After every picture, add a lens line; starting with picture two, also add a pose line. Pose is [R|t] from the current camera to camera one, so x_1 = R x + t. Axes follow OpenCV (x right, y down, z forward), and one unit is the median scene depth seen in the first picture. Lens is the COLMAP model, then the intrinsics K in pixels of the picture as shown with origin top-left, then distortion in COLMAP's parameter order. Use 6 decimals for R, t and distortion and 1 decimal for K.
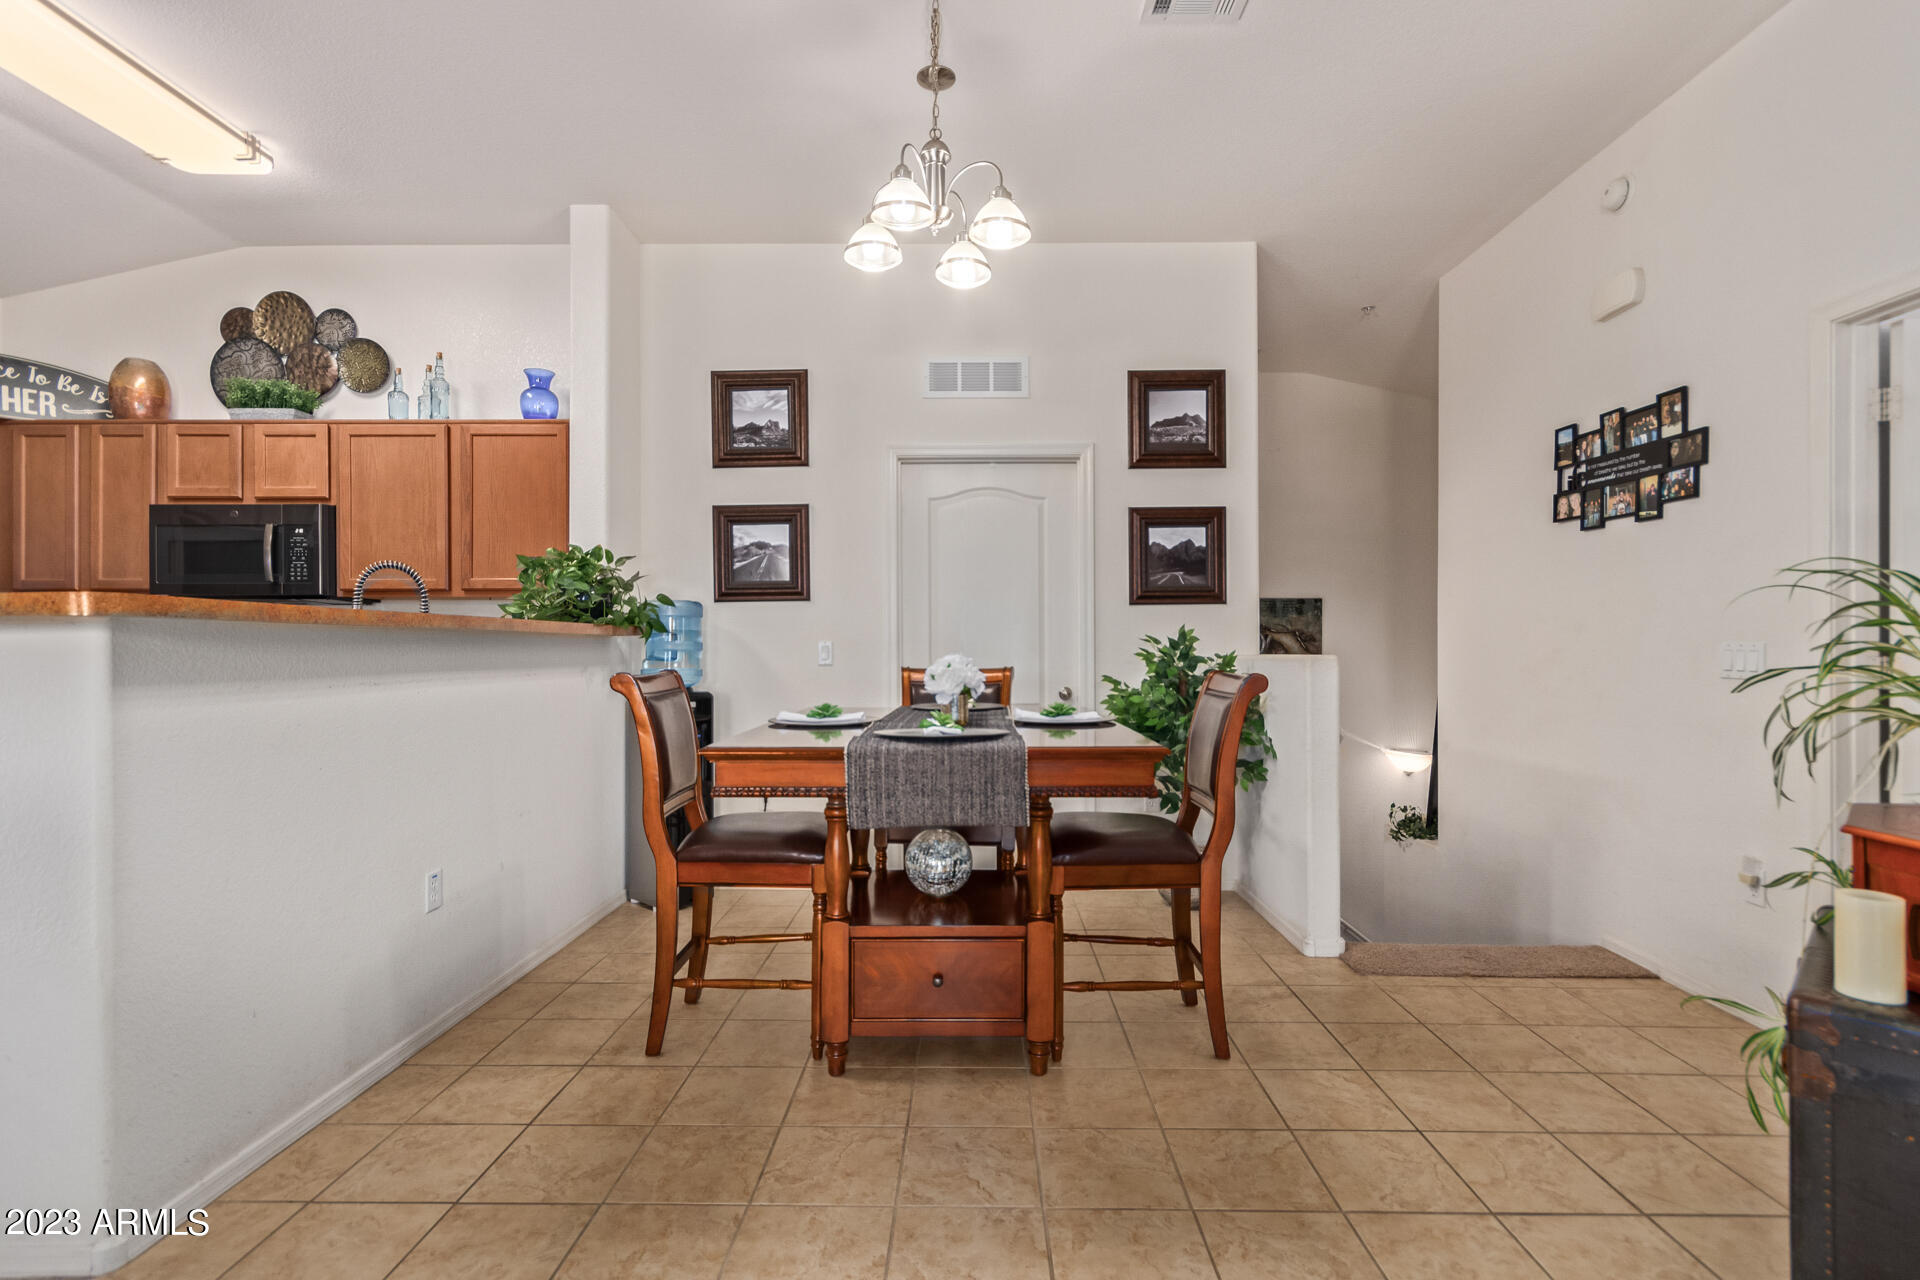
lens RADIAL K [[905.3, 0, 966.7], [0, 905.3, 644.9], [0, 0, 1]] dist [0.010738, 0.000979]
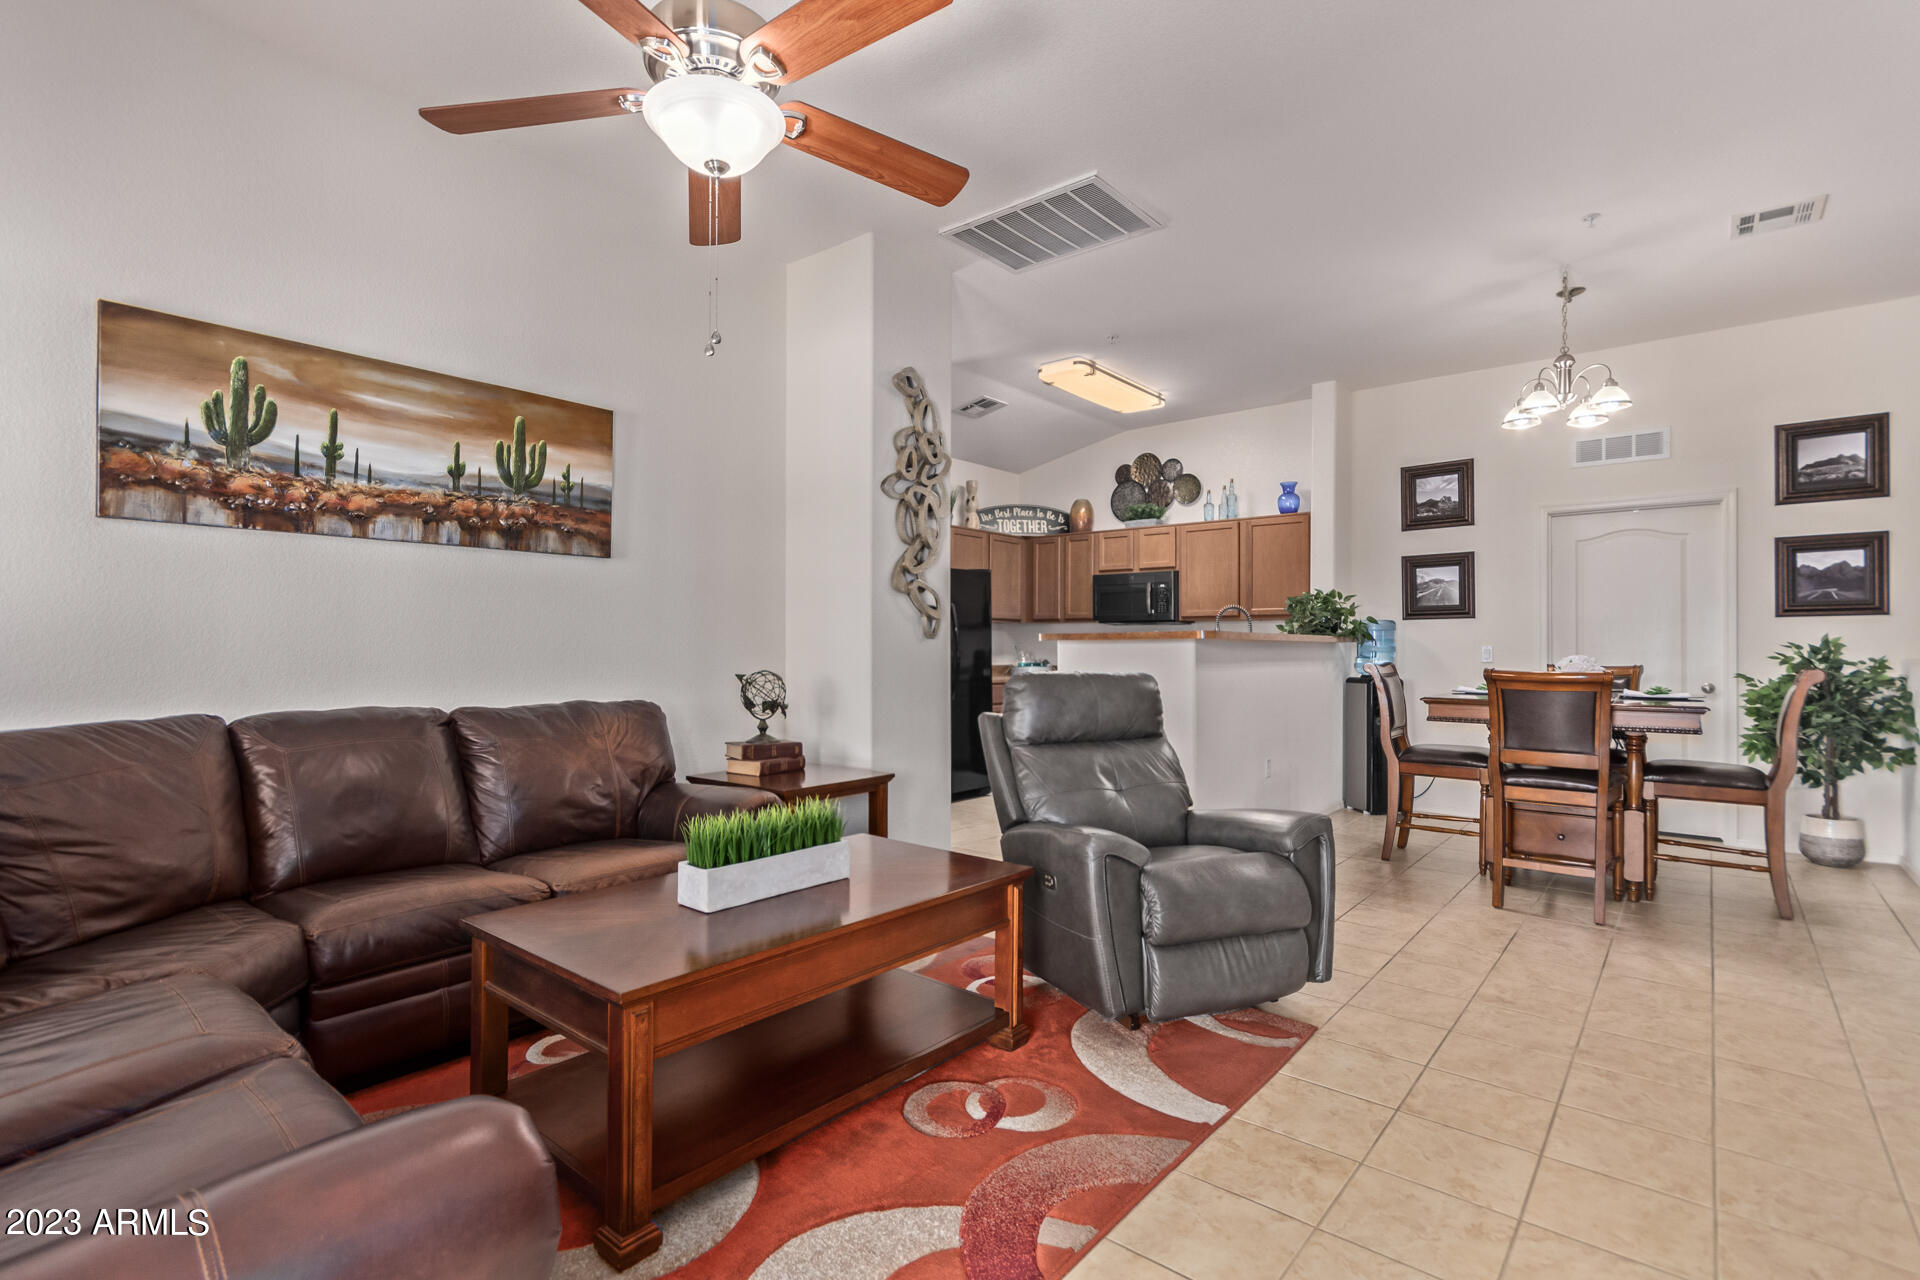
lens RADIAL K [[905.3, 0, 957.2], [0, 905.3, 642.4], [0, 0, 1]] dist [0.010738, 0.000979]
pose [[0.778214, 0.001246, -0.627998, 0.096768], [-0.003828, 0.999989, -0.002760, -0.002763], [0.627987, 0.004552, 0.778210, -0.661528]]
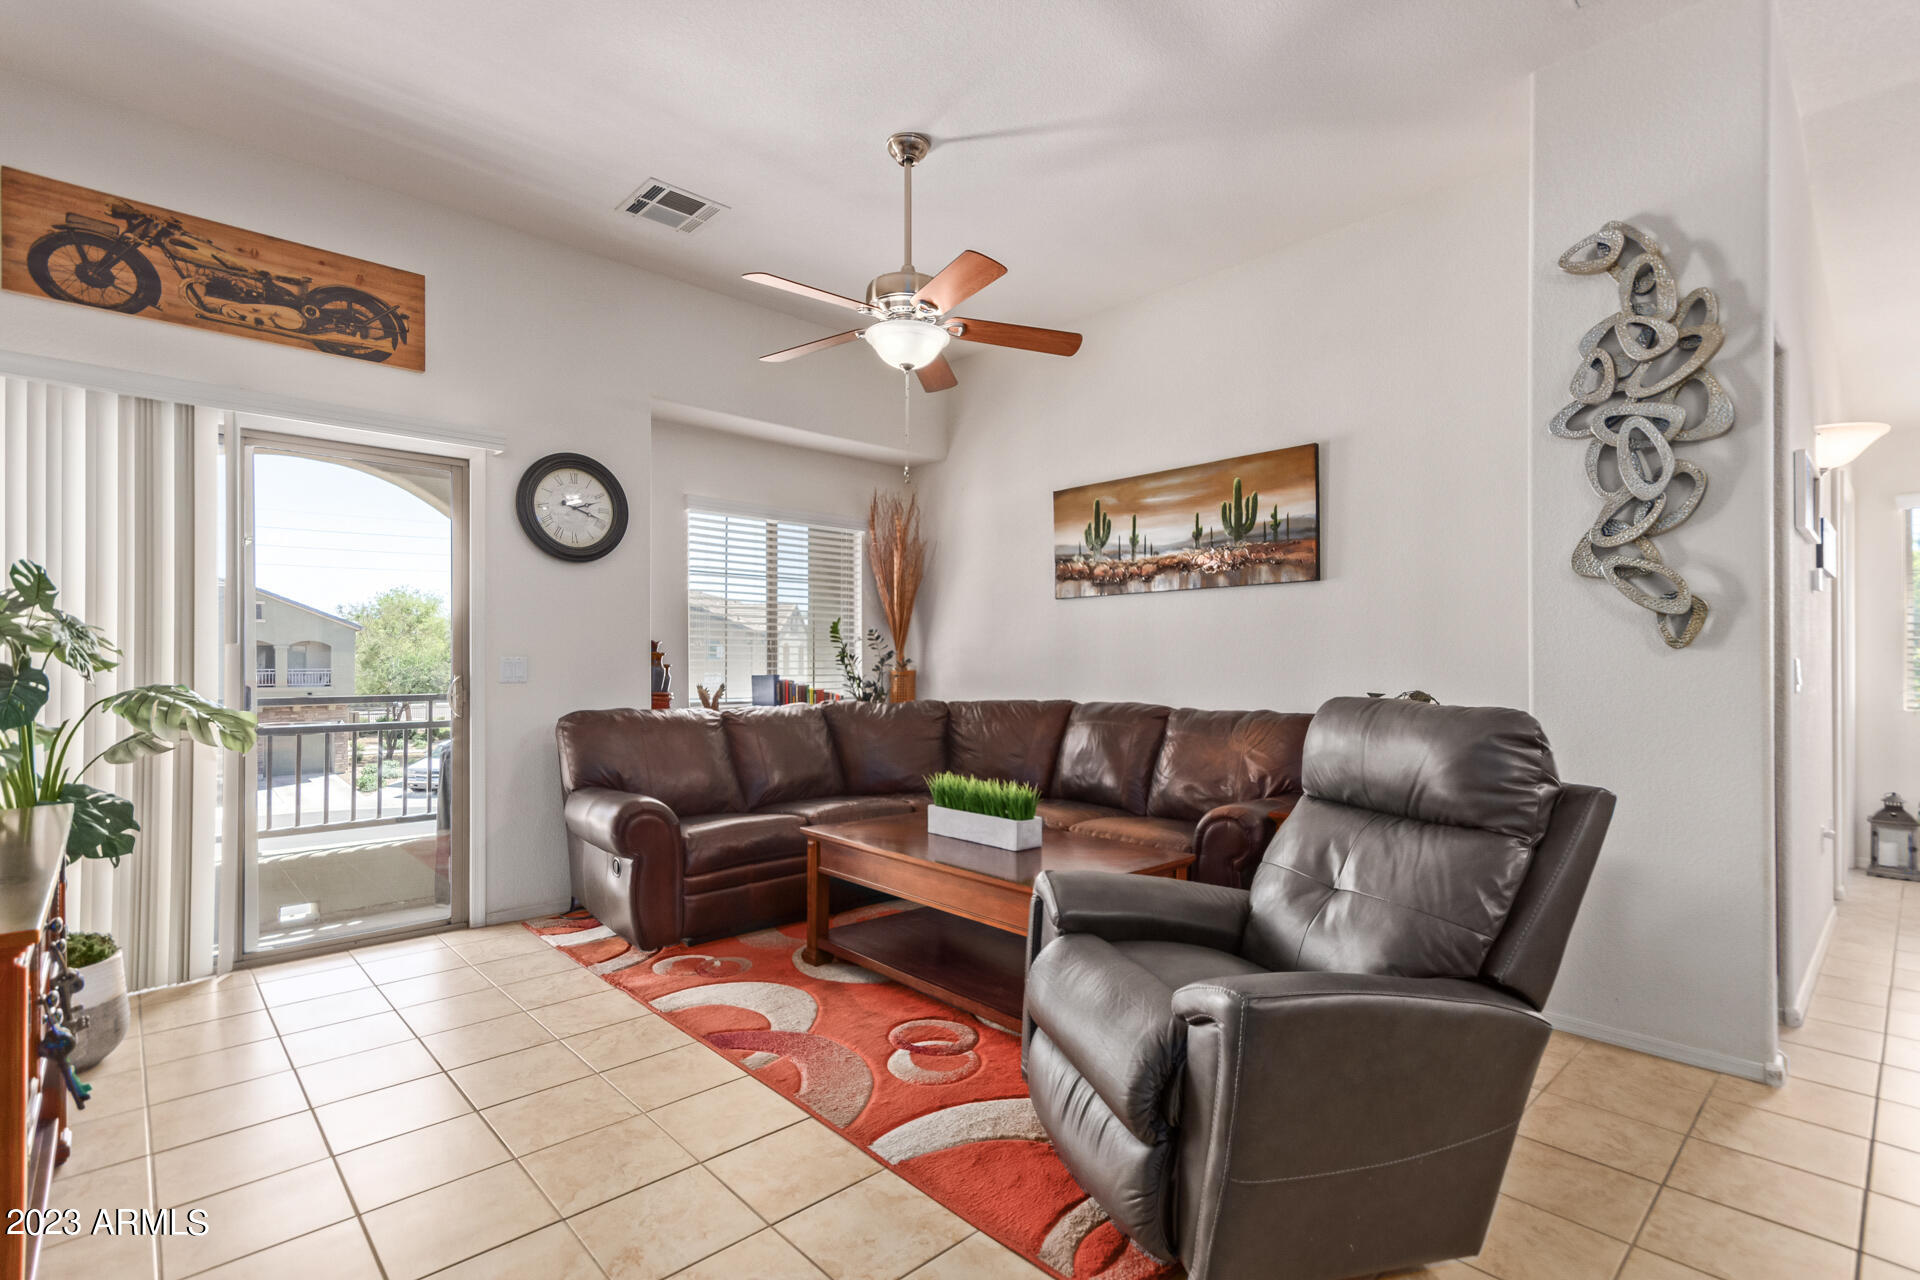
lens RADIAL K [[905.3, 0, 956.0], [0, 905.3, 650.4], [0, 0, 1]] dist [0.010738, 0.000979]
pose [[-0.725439, -0.009911, -0.688215, 0.203418], [-0.001703, 0.999919, -0.012604, -0.000681], [0.688284, -0.007971, -0.725397, 0.256418]]
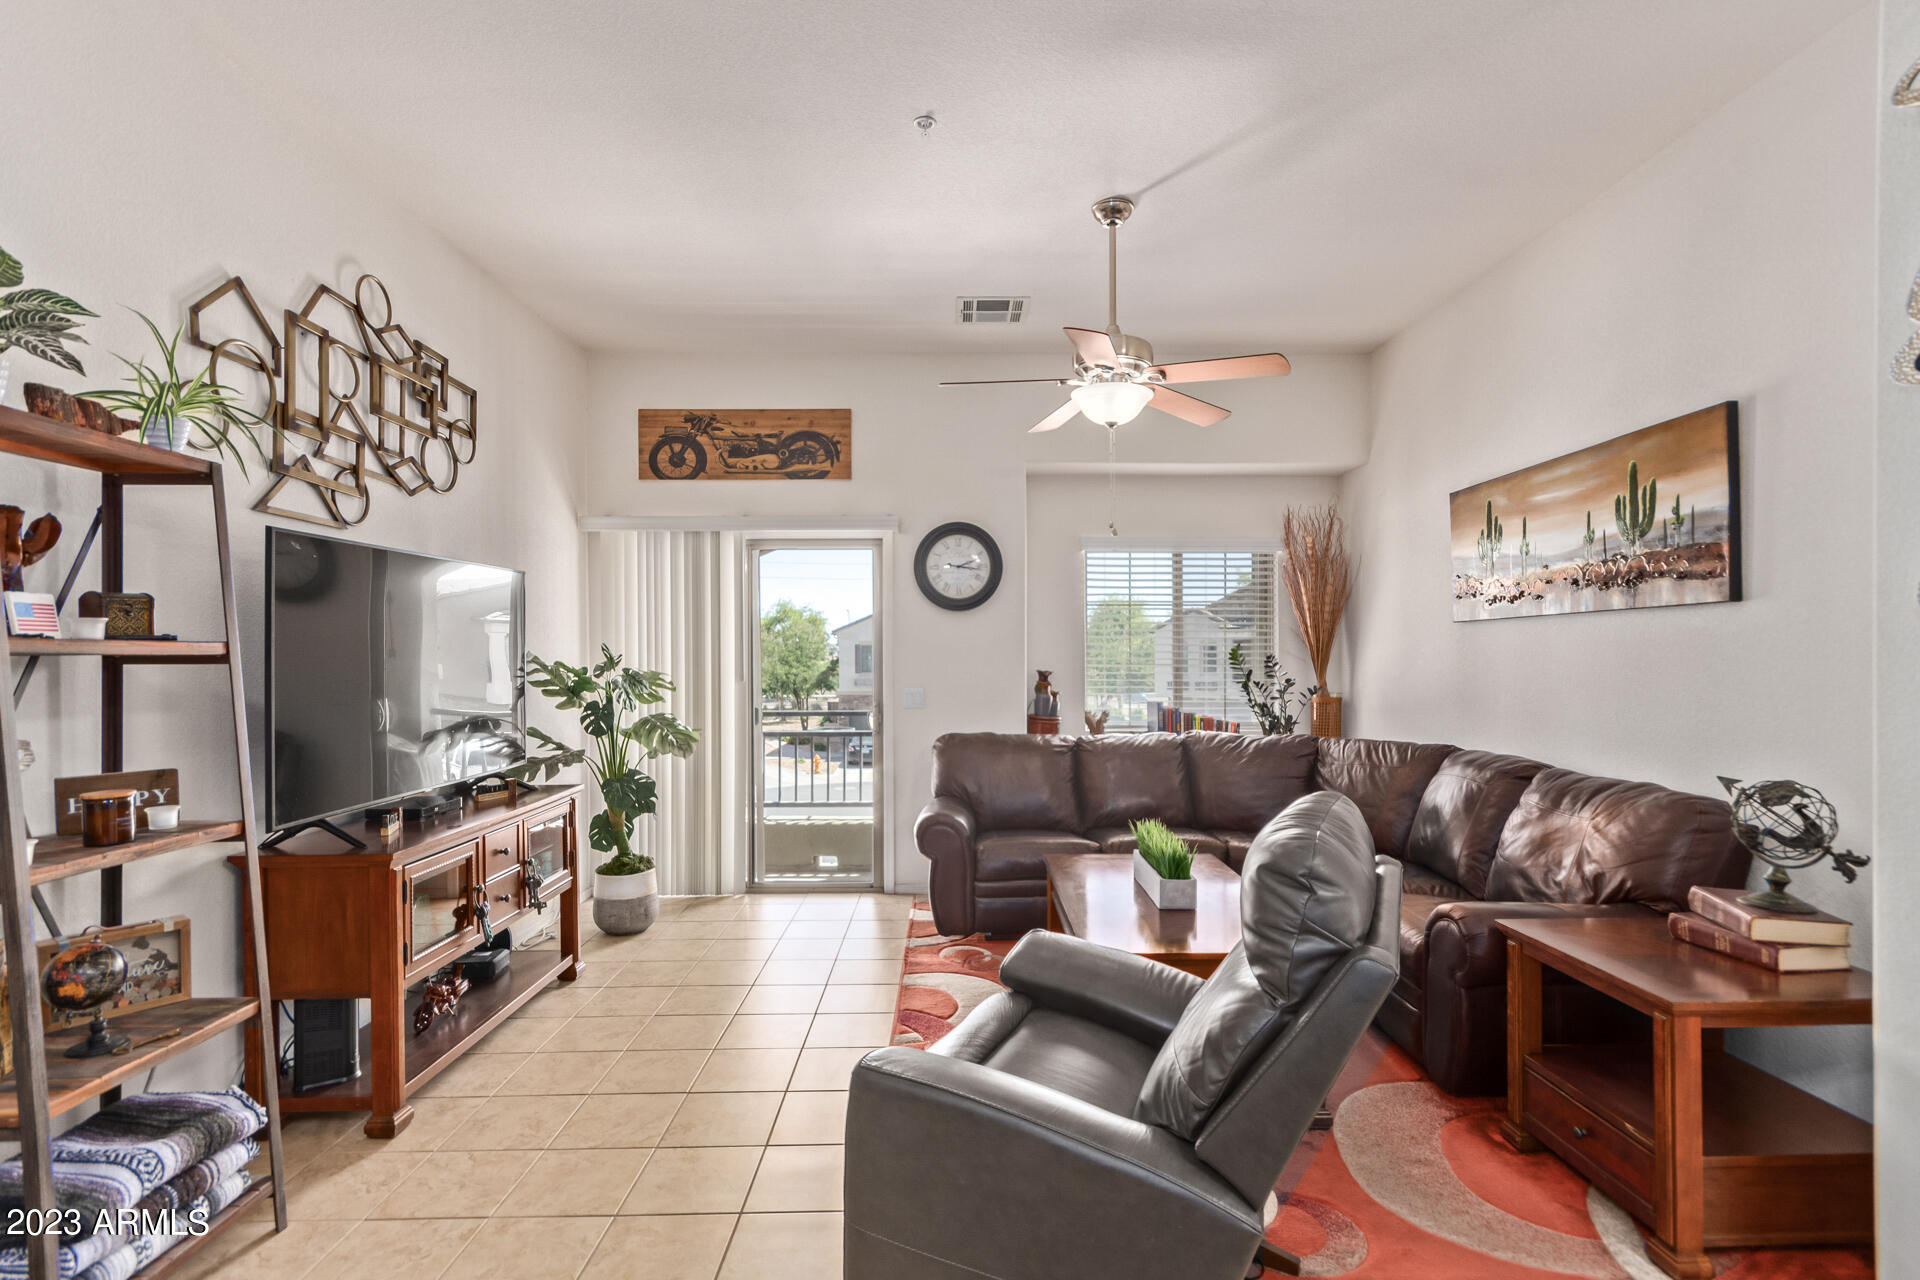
lens RADIAL K [[905.3, 0, 959.2], [0, 905.3, 653.9], [0, 0, 1]] dist [0.010738, 0.000979]
pose [[-0.999712, 0.003106, -0.023798, -0.157224], [0.003169, 0.999992, -0.002606, -0.049180], [0.023790, -0.002680, -0.999713, 0.473947]]
